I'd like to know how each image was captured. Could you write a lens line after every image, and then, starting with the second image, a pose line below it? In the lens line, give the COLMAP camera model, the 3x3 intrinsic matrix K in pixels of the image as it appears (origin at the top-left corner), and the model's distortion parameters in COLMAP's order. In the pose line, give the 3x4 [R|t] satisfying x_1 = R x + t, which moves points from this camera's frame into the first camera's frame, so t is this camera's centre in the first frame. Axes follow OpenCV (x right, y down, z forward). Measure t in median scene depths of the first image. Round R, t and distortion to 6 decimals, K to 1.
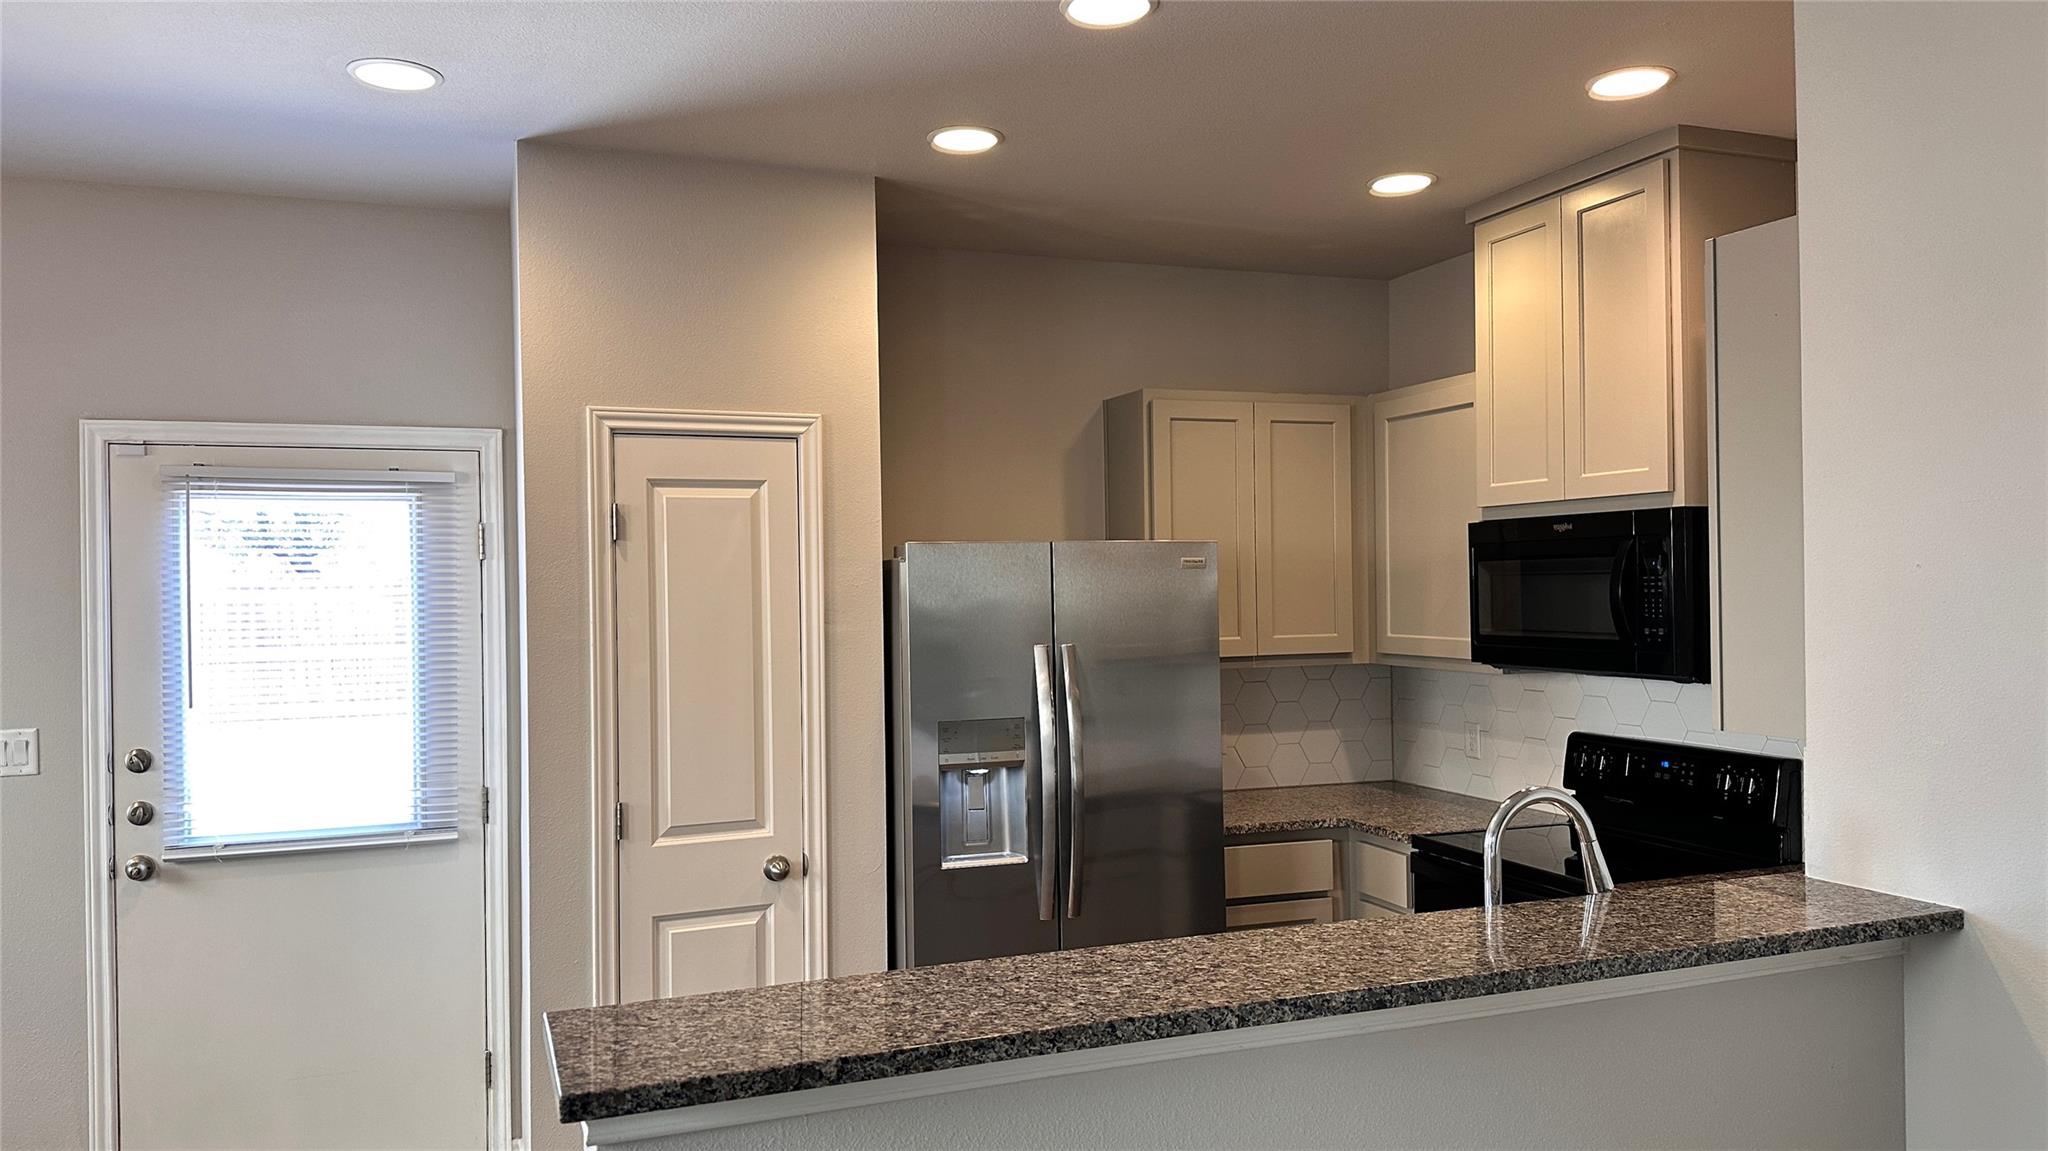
lens RADIAL K [[1489.4, 0, 1026.8], [0, 1489.4, 604.9], [0, 0, 1]] dist [0.154773, -0.001956]
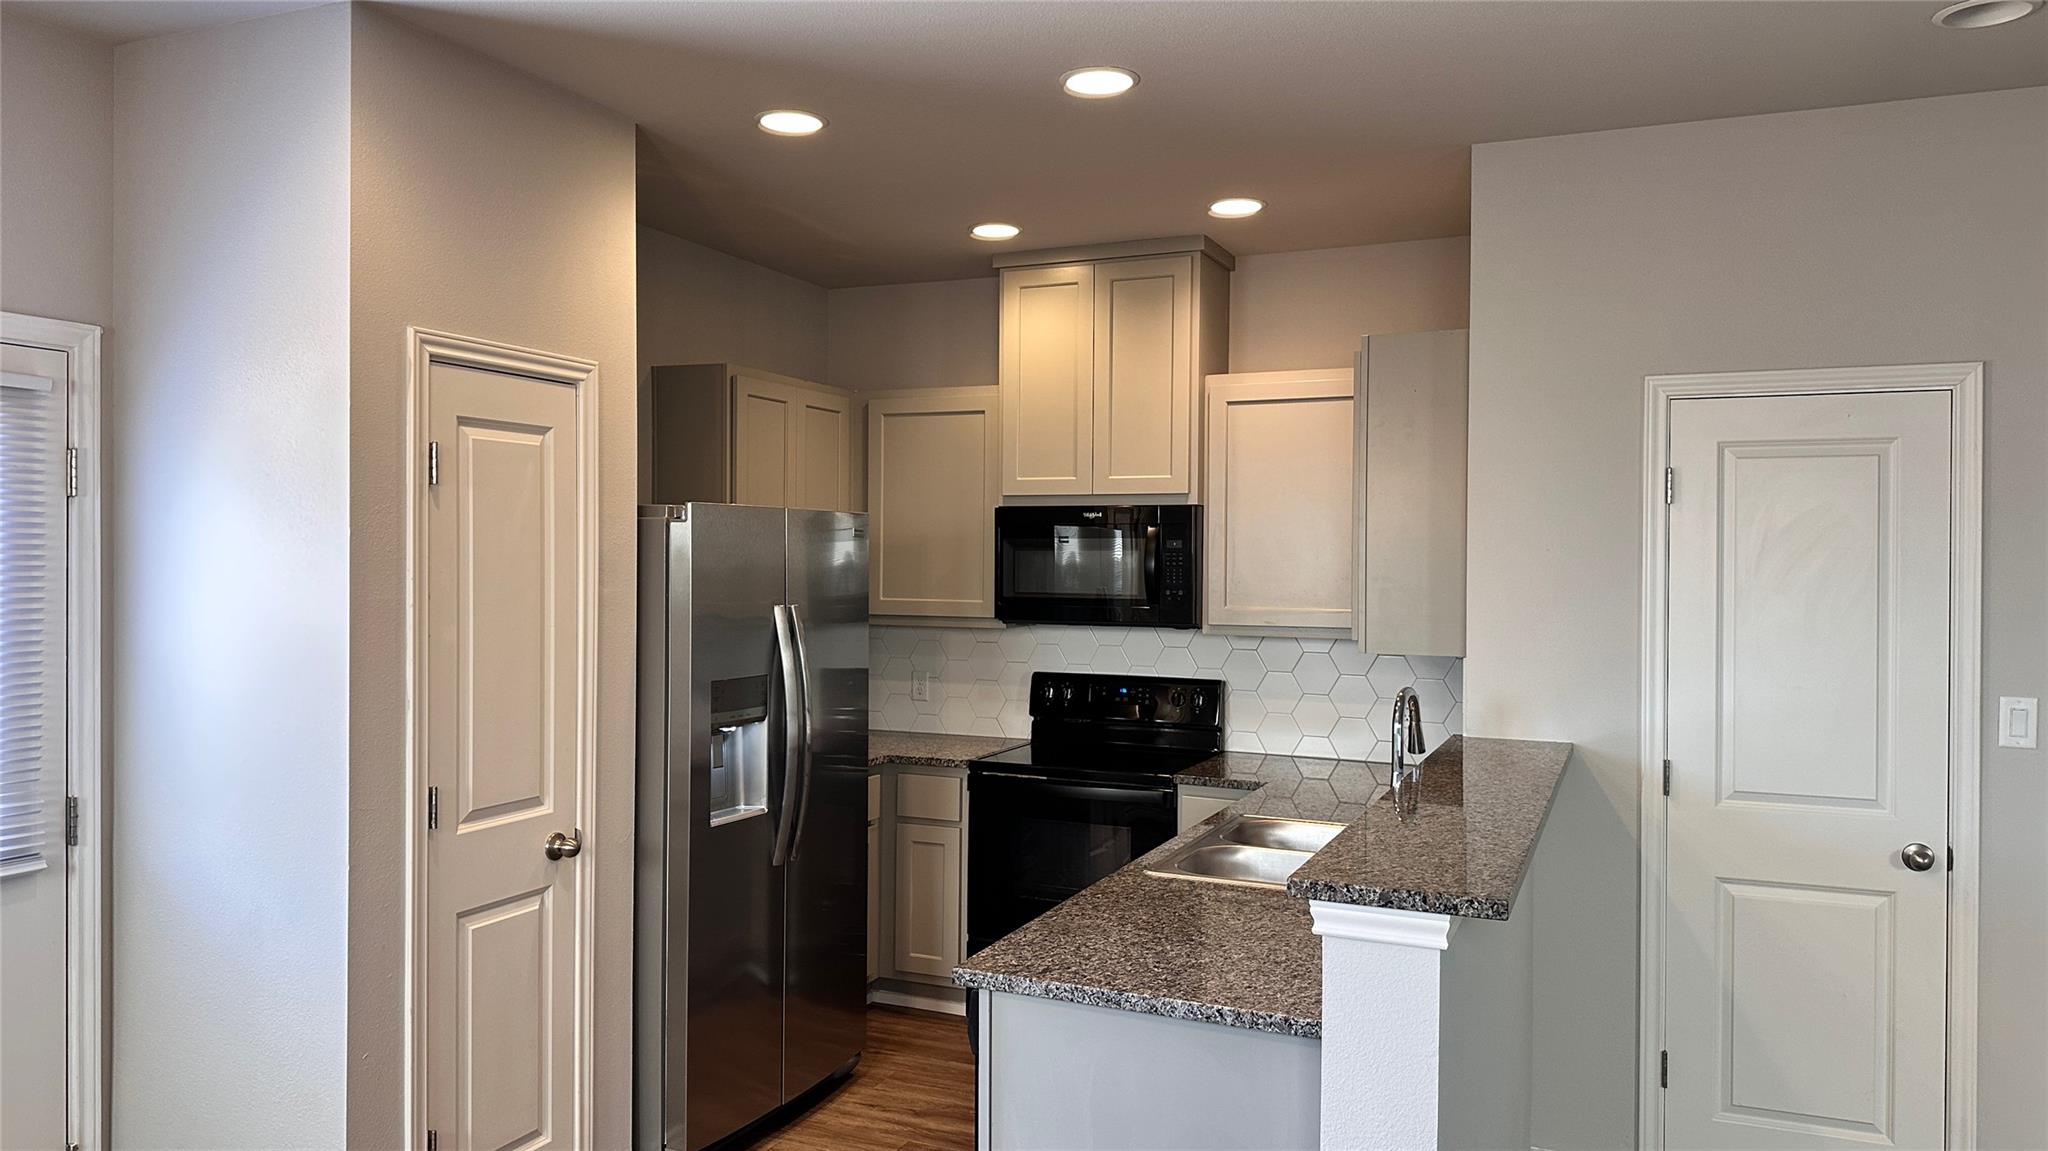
lens RADIAL K [[1441.4, 0, 1024.0], [0, 1441.4, 575.5], [0, 0, 1]] dist [0.064128, 0.001015]
pose [[0.706510, 0.011127, 0.707616, -0.591484], [-0.007906, 0.999938, -0.007829, 0.012636], [-0.707659, -0.000063, 0.706554, 0.160800]]
